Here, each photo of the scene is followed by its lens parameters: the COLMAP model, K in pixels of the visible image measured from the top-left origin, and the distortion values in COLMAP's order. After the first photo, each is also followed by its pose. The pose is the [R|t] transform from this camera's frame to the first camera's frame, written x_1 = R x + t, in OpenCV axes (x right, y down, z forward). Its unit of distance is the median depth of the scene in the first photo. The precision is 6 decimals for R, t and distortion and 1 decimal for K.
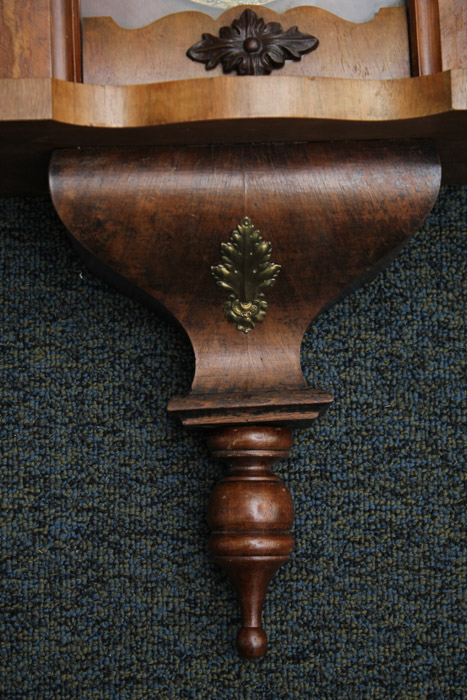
lens RADIAL K [[1614.7, 0, 231.1], [0, 1614.7, 348.6], [0, 0, 1]] dist [0.075633, 0.000000]
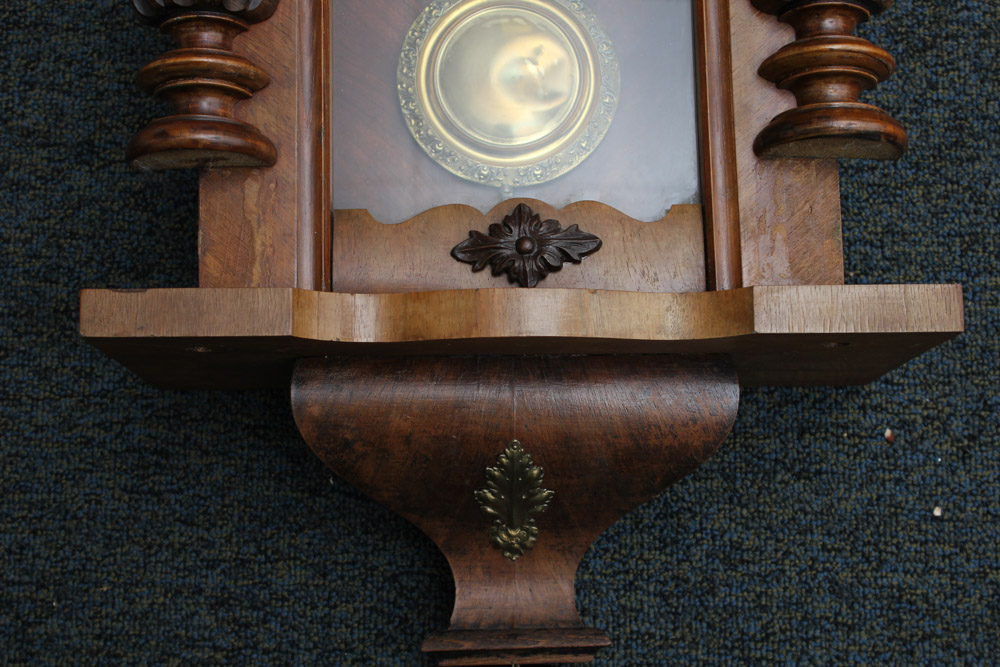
lens RADIAL K [[1492.6, 0, 493.4], [0, 1492.6, 335.2], [0, 0, 1]] dist [-0.025065, 0.000000]
pose [[0.999641, 0.020222, -0.017551, 0.010530], [-0.020792, 0.999242, -0.032900, -0.110291], [0.016873, 0.033253, 0.999305, 0.190515]]
